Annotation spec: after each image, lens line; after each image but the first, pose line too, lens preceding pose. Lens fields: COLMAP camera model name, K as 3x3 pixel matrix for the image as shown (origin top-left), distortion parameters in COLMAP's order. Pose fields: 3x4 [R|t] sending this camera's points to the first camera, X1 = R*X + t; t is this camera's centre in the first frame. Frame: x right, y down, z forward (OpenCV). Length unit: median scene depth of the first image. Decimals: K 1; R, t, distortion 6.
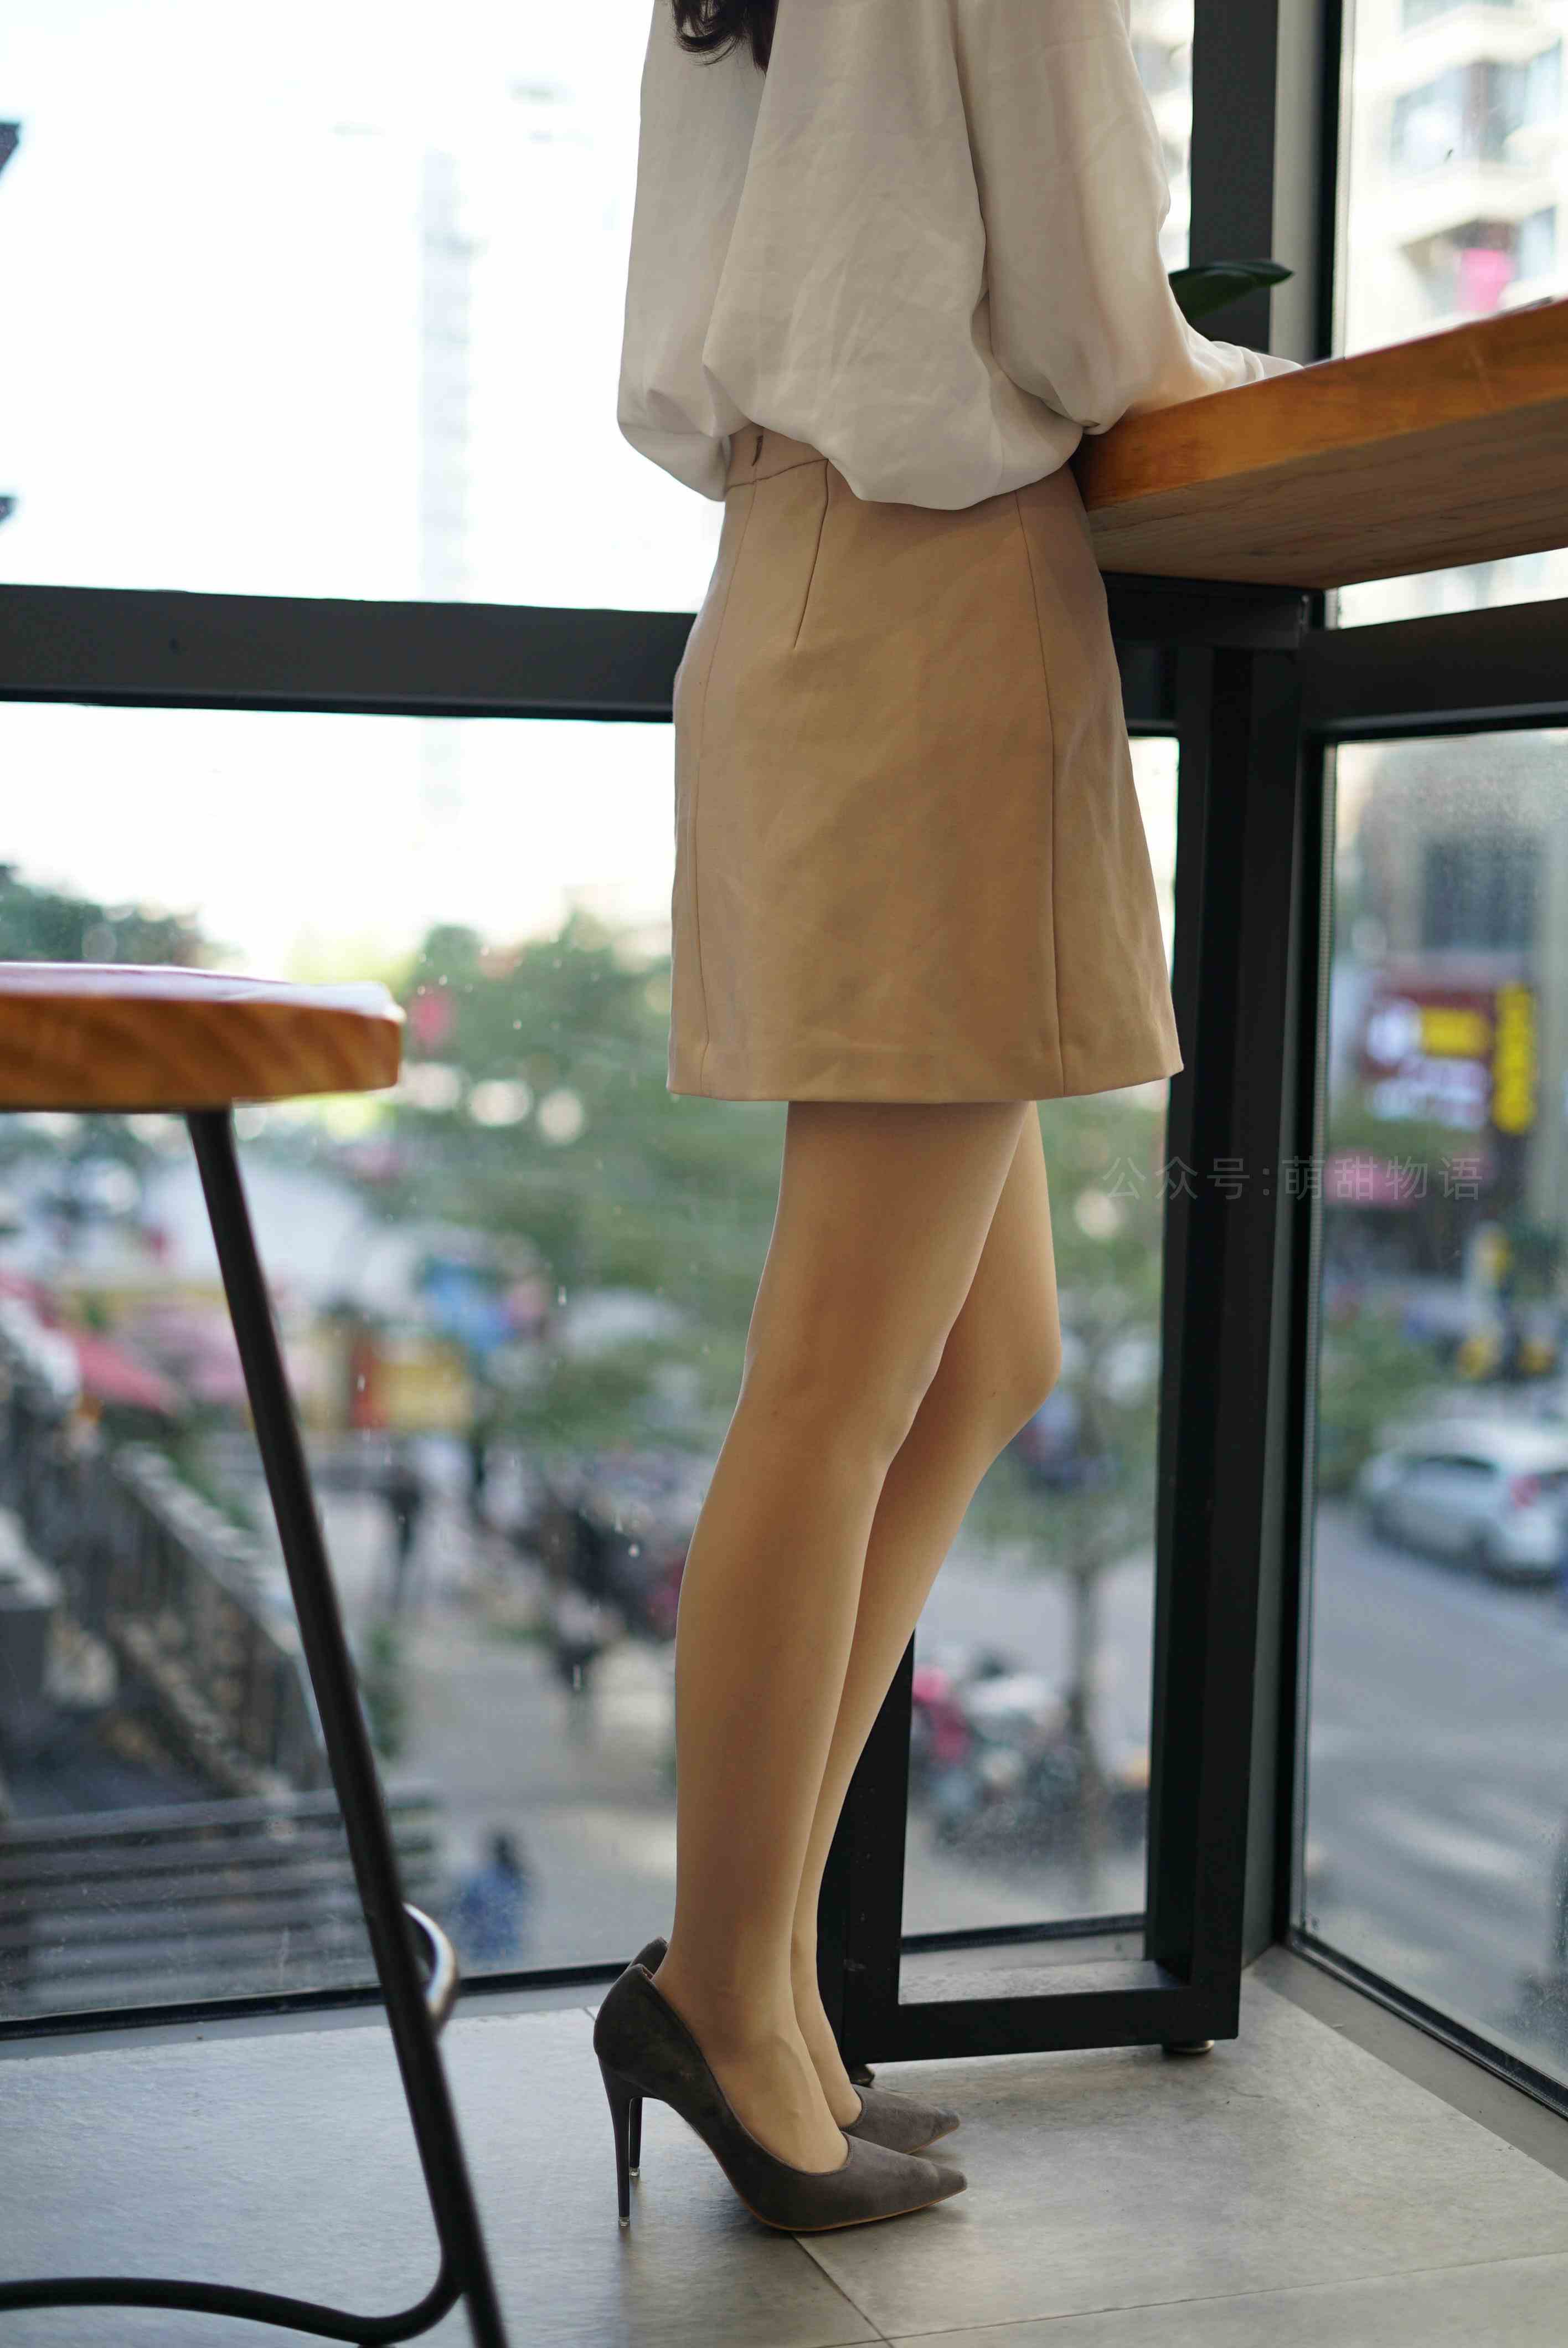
lens RADIAL K [[3468.5, 0, 784.0], [0, 3468.5, 1174.0], [0, 0, 1]] dist [-0.035337, 0.038379]
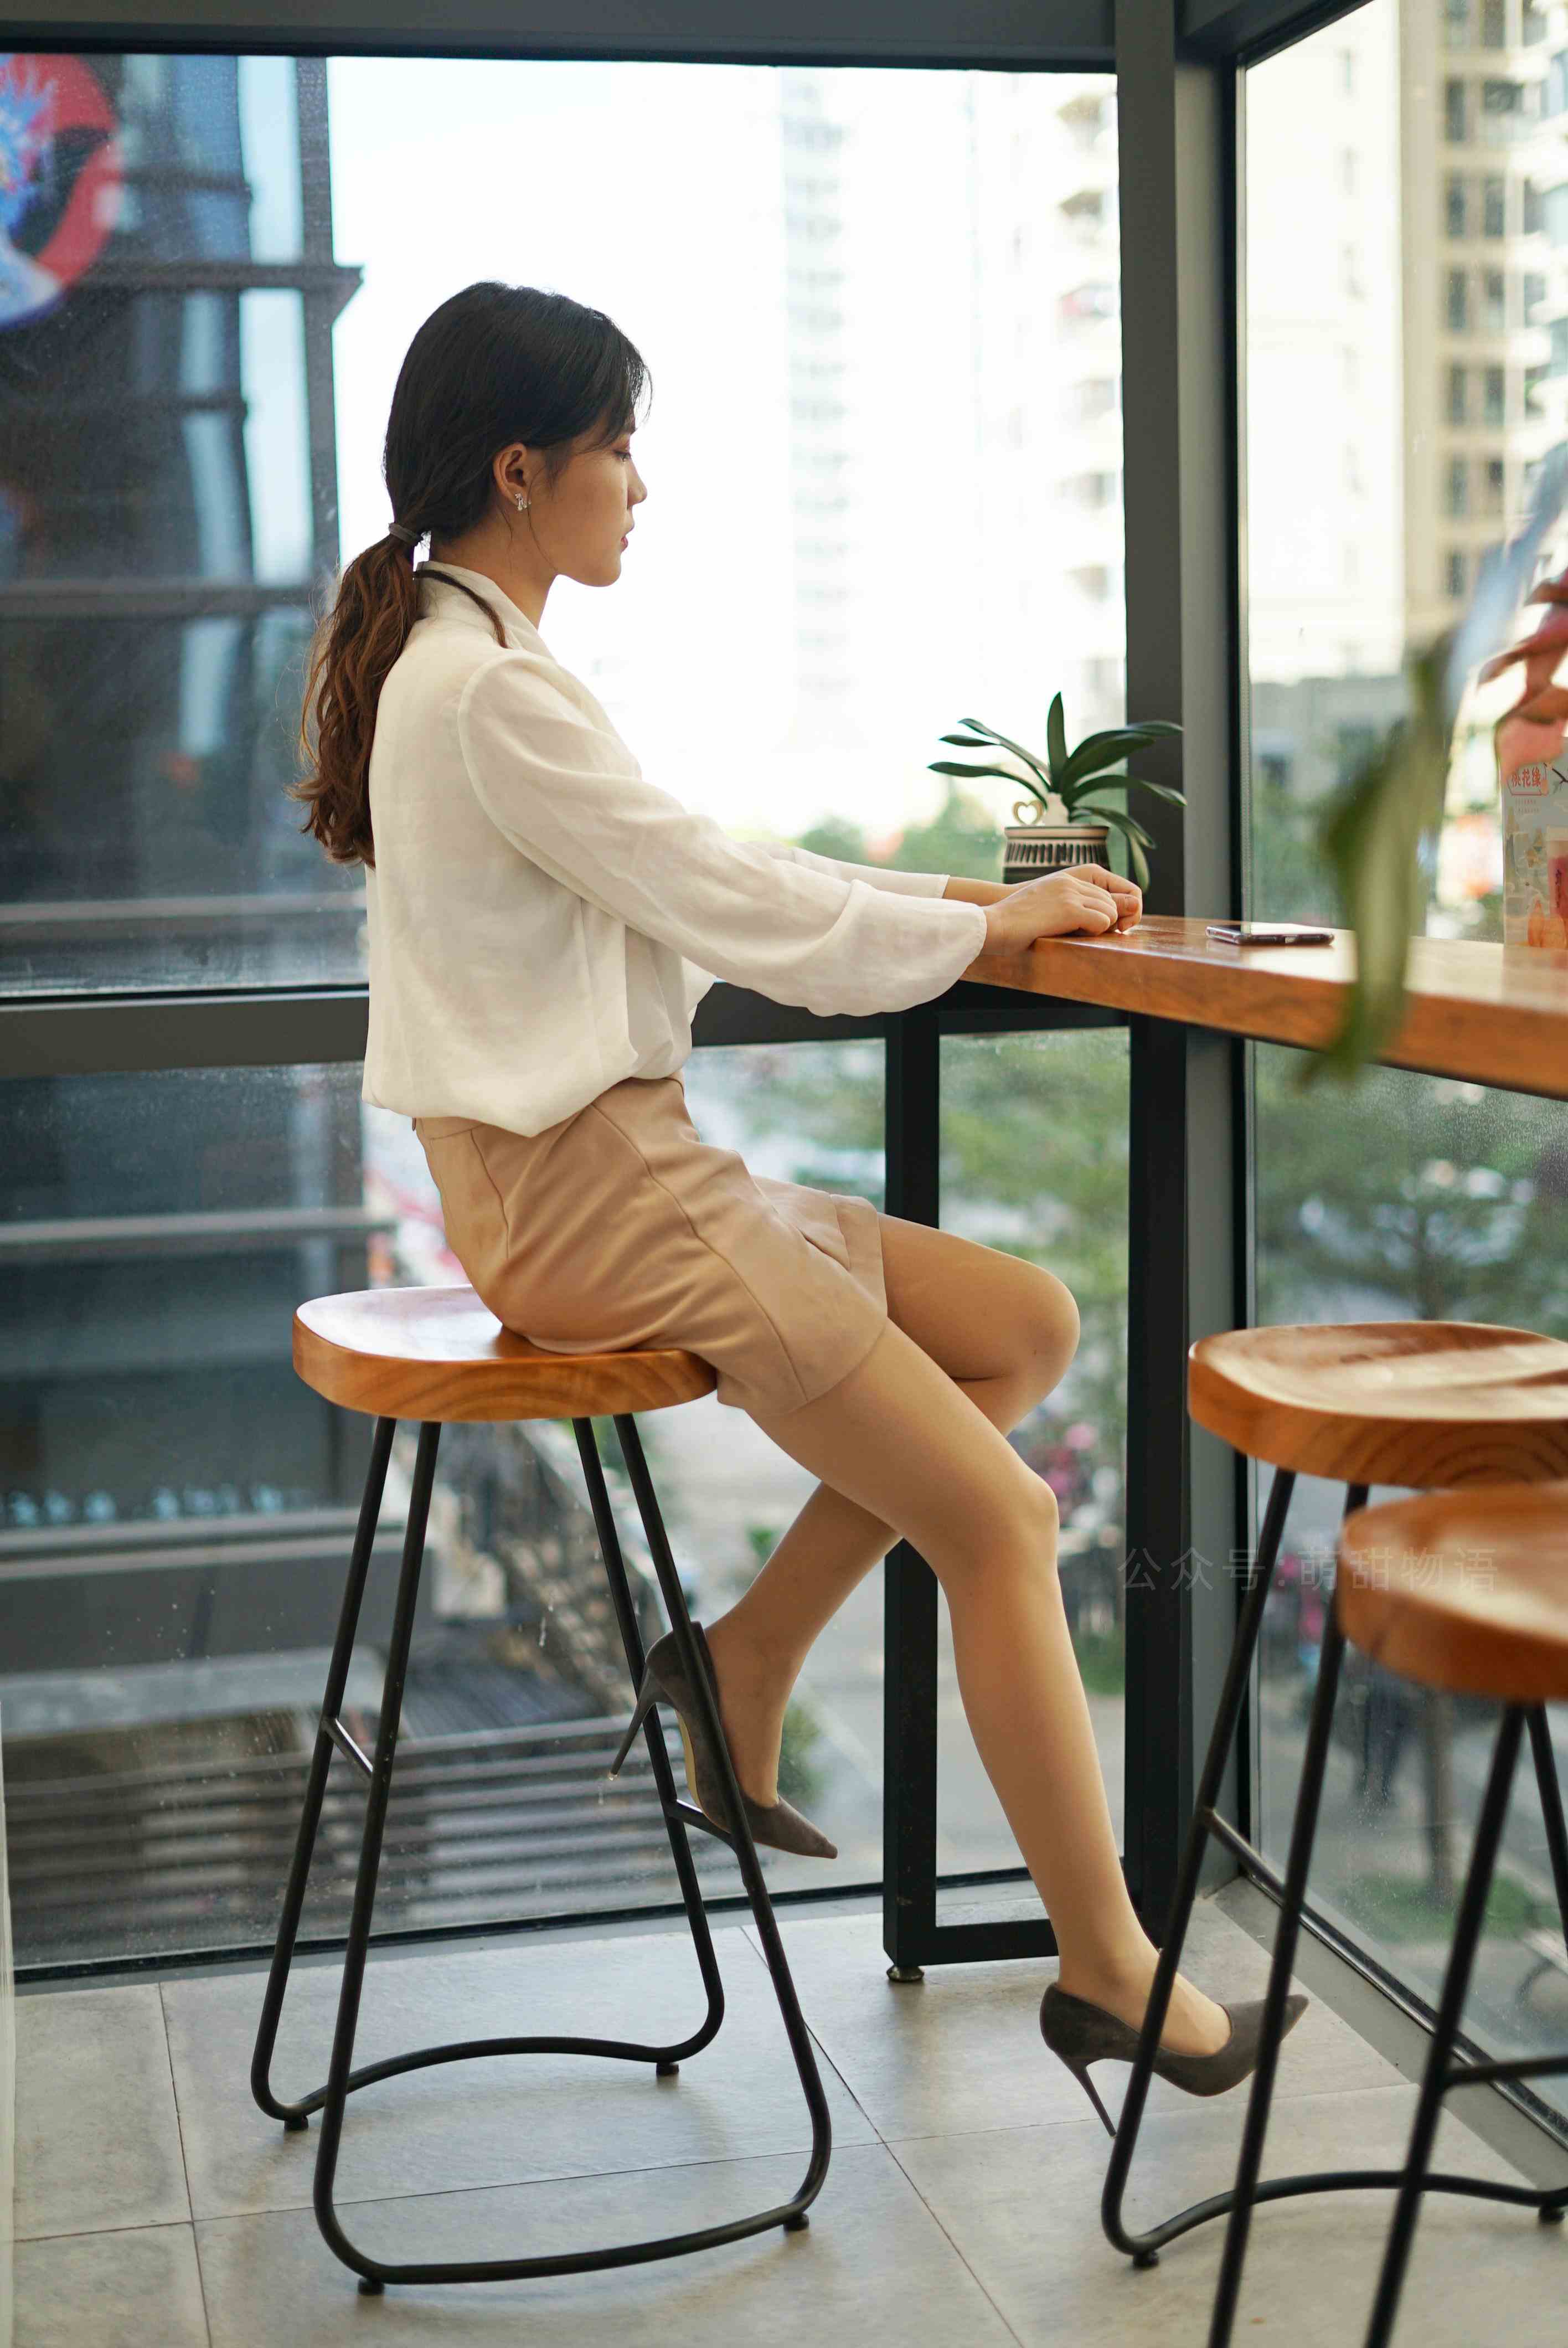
lens RADIAL K [[3448.1, 0, 784.0], [0, 3448.1, 1174.0], [0, 0, 1]] dist [-0.017028, -0.018513]
pose [[0.992921, -0.027816, -0.115470, 0.143853], [0.032060, 0.998871, 0.035059, -0.133515], [0.114364, -0.038513, 0.992692, -0.453269]]
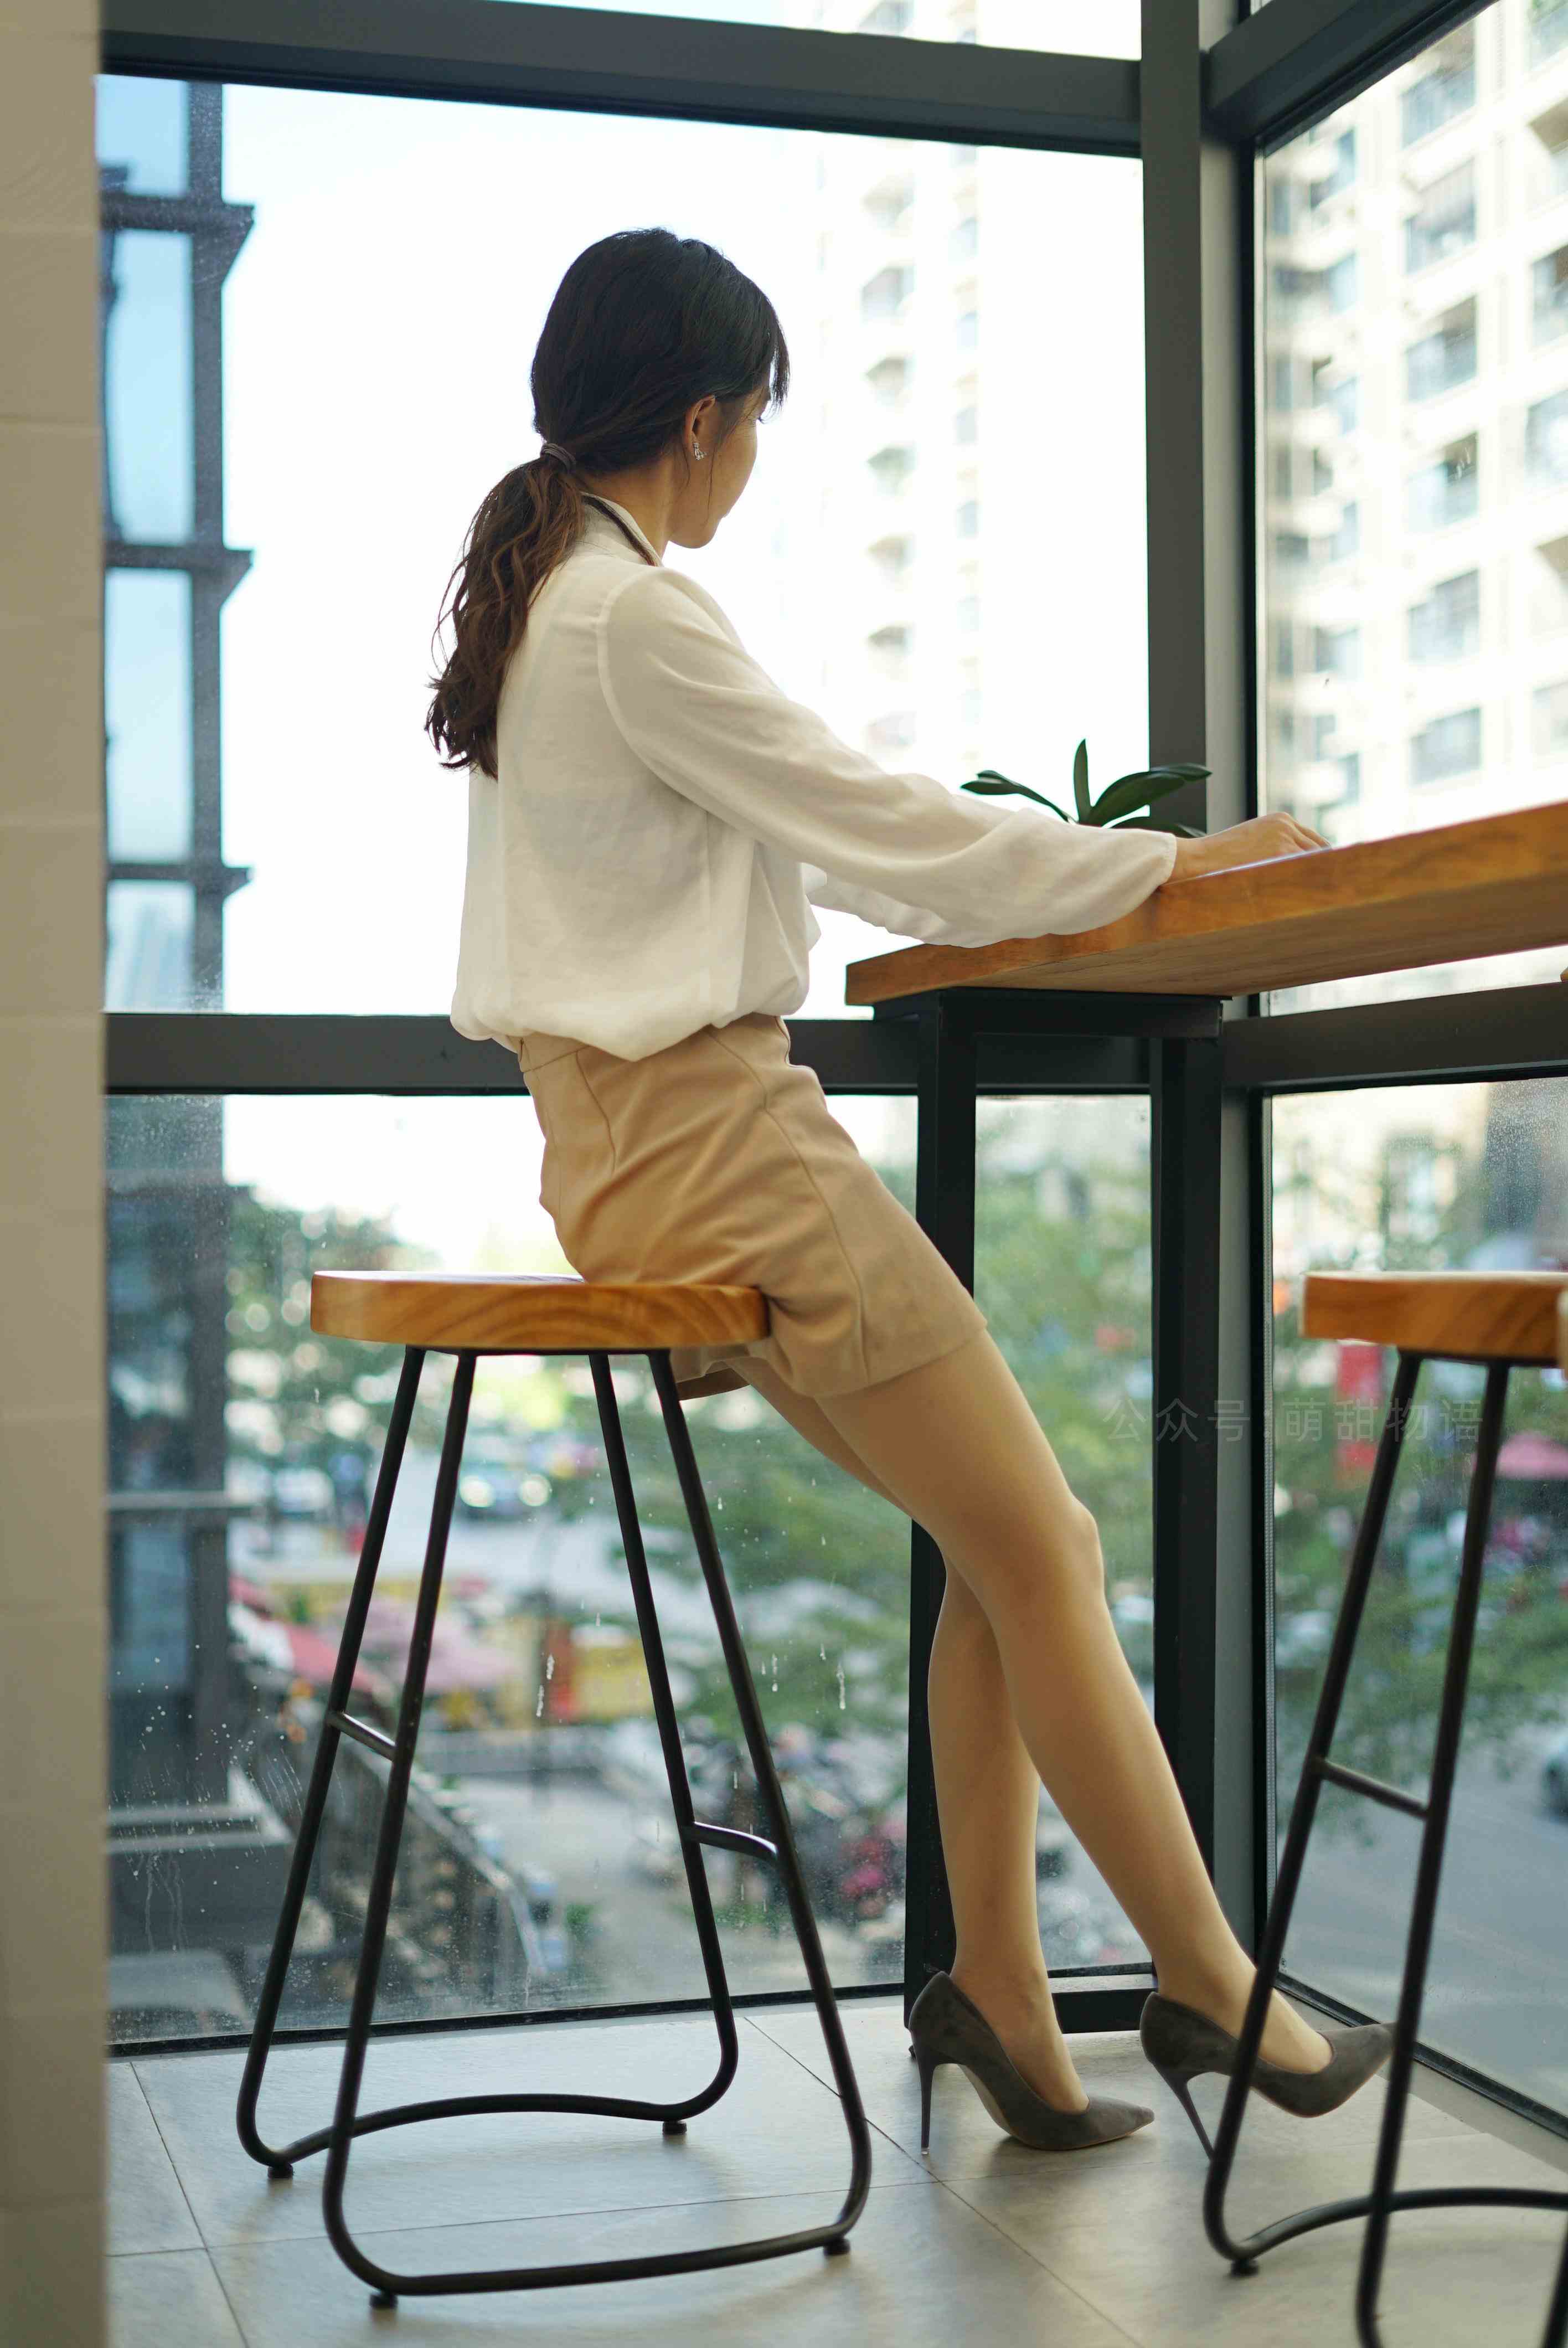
lens RADIAL K [[3445.1, 0, 784.0], [0, 3445.1, 1174.0], [0, 0, 1]] dist [-0.029230, 0.004535]
pose [[0.998318, -0.024372, -0.052611, 0.041010], [0.019843, 0.996188, -0.084944, 0.022353], [0.054481, 0.083757, 0.994996, -0.415727]]
